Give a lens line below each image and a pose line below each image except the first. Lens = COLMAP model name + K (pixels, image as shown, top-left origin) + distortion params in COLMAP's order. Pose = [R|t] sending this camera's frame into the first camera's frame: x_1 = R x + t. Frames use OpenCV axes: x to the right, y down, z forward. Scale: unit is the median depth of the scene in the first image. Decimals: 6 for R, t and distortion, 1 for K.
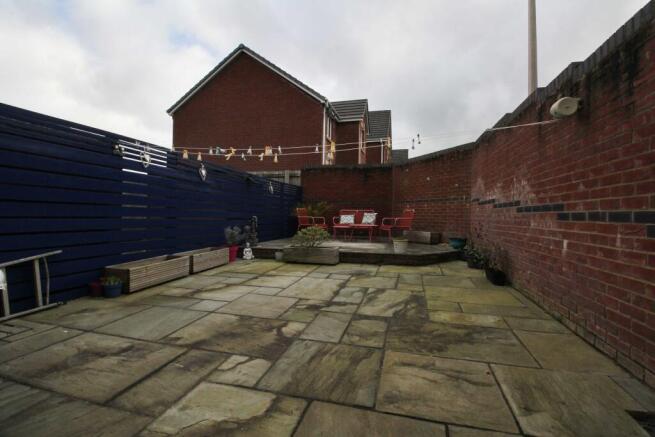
lens RADIAL K [[298.8, 0, 326.8], [0, 298.8, 214.4], [0, 0, 1]] dist [0.000500, -0.014311]
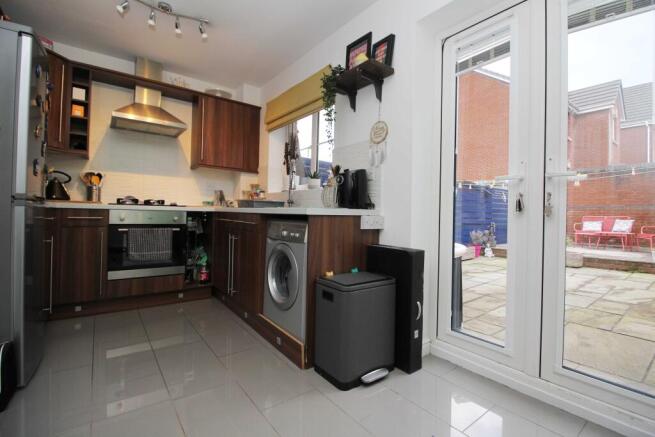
lens RADIAL K [[298.8, 0, 326.8], [0, 298.8, 214.4], [0, 0, 1]] dist [0.000500, -0.014311]
pose [[0.789592, -0.001203, -0.613631, -0.030929], [-0.003848, 0.999969, -0.006912, -0.017306], [0.613620, 0.007819, 0.789563, -0.404066]]
